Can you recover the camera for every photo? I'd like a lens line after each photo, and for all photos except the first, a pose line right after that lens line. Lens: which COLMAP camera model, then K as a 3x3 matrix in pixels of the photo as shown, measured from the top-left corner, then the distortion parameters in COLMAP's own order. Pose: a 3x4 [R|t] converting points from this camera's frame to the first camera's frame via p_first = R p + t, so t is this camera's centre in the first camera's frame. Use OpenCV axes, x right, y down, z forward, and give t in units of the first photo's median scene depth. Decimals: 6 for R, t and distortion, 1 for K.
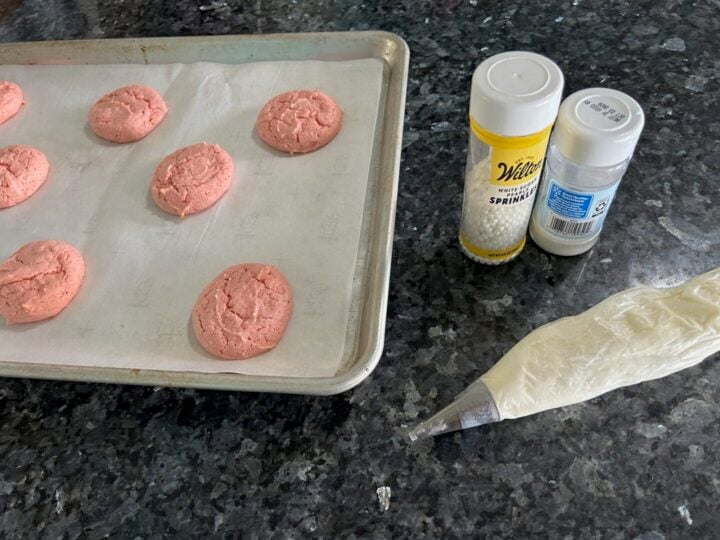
lens RADIAL K [[585.0, 0, 361.8], [0, 585.0, 265.9], [0, 0, 1]] dist [-0.016026, -0.020194]
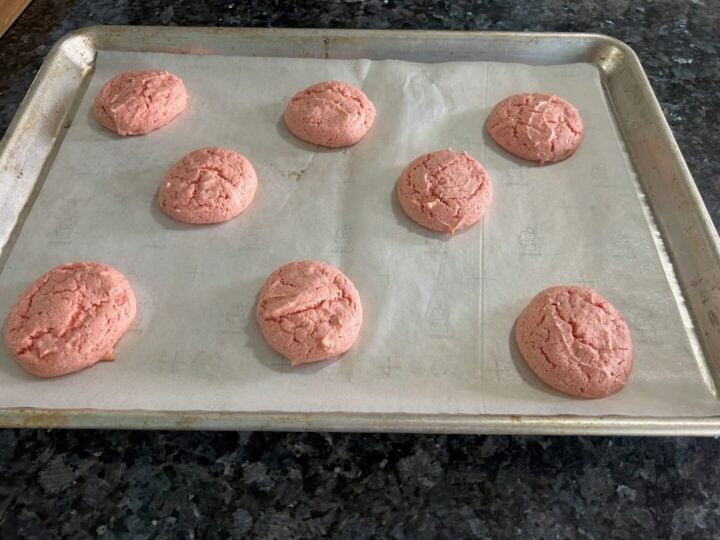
lens RADIAL K [[585.5, 0, 360.0], [0, 585.5, 270.0], [0, 0, 1]] dist [0.019456, -0.066939]
pose [[0.990227, -0.014645, 0.138691, -0.570957], [0.015320, 0.999875, -0.003798, -0.027296], [-0.138618, 0.005886, 0.990328, 0.140693]]
